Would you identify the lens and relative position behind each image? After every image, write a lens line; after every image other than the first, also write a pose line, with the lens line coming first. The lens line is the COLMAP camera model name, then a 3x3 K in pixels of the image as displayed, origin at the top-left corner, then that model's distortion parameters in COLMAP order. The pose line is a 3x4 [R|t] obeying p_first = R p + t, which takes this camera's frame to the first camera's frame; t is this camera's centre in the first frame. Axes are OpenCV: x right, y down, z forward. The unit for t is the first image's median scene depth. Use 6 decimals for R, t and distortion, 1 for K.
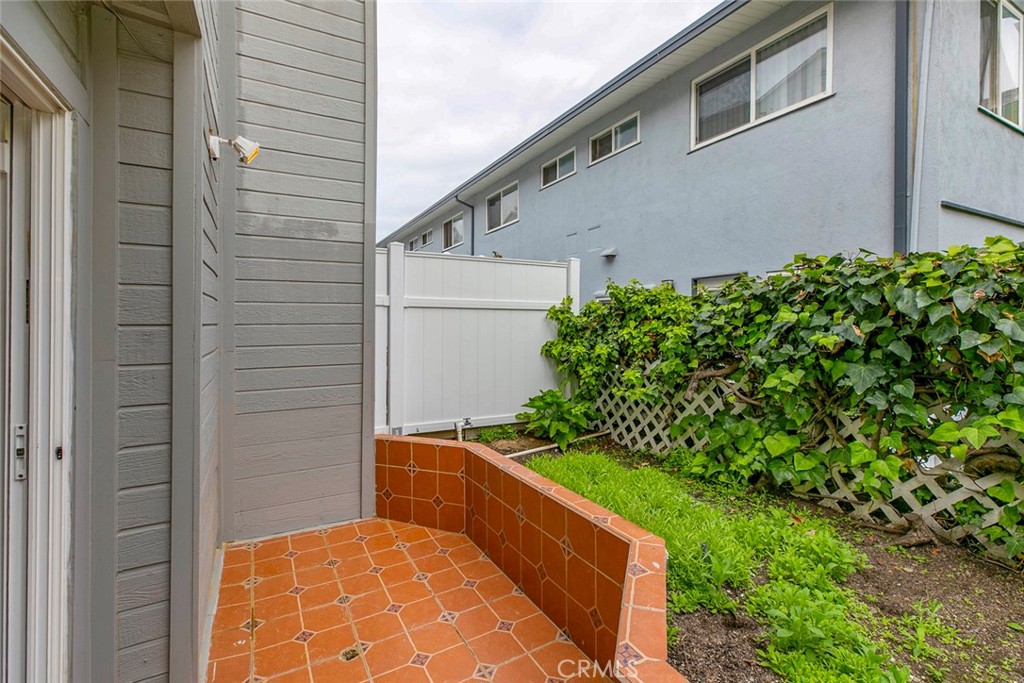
lens RADIAL K [[465.0, 0, 505.5], [0, 465.0, 323.8], [0, 0, 1]] dist [-0.004413, 0.000796]
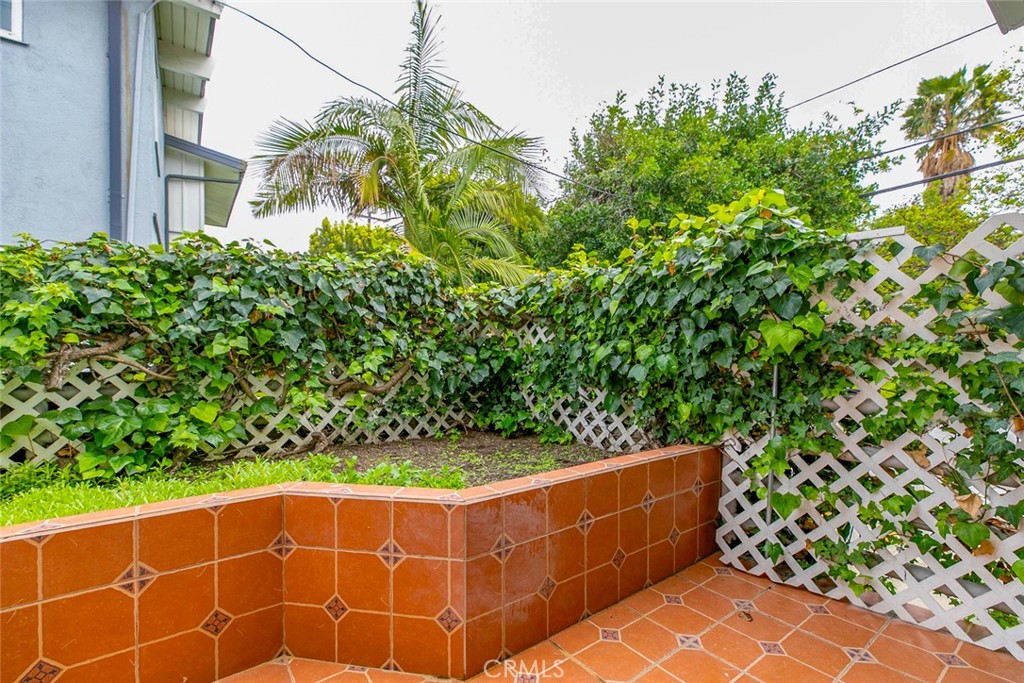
lens RADIAL K [[465.0, 0, 526.3], [0, 465.0, 353.4], [0, 0, 1]] dist [-0.004413, 0.000796]
pose [[-0.153741, -0.004322, 0.988102, -0.620120], [0.001143, 0.999989, 0.004552, 0.147436], [-0.988111, 0.001829, -0.153734, 0.535564]]
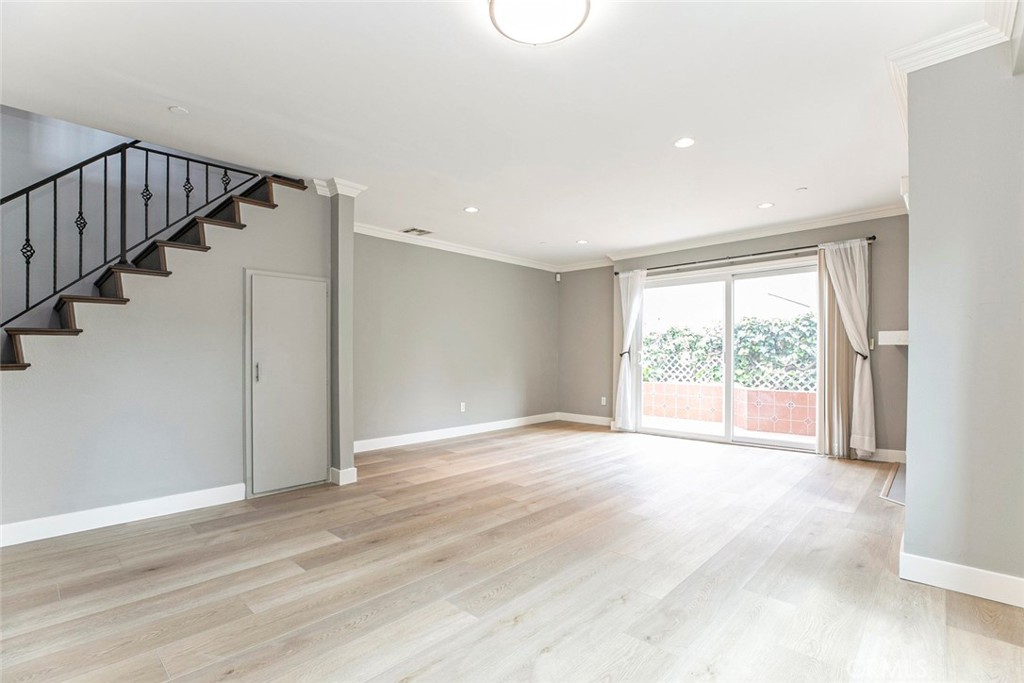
lens RADIAL K [[465.0, 0, 523.1], [0, 465.0, 359.3], [0, 0, 1]] dist [-0.004413, 0.000796]
pose [[0.944451, -0.003577, 0.328632, -2.341620], [-0.000773, 0.999914, 0.013103, 0.145290], [-0.328651, -0.012629, 0.944367, -1.949949]]
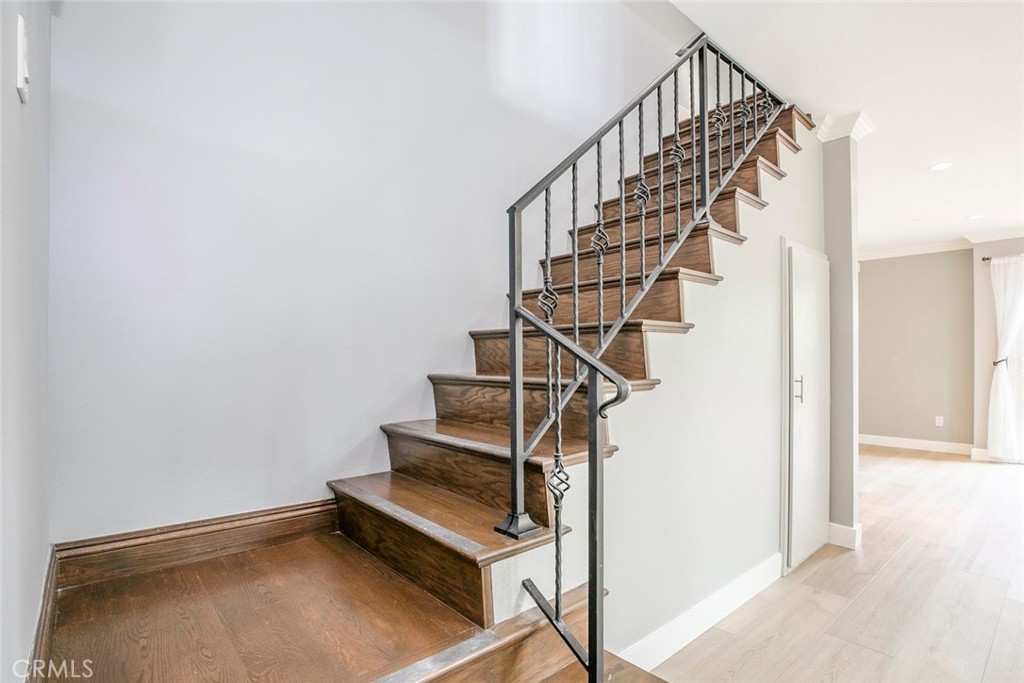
lens RADIAL K [[487.6, 0, 523.5], [0, 487.6, 355.9], [0, 0, 1]] dist [-0.014422, 0.000597]
pose [[0.969453, 0.005286, 0.245218, -3.685173], [-0.002351, 0.999922, -0.012261, 0.155051], [-0.245264, 0.011310, 0.969390, -1.058625]]
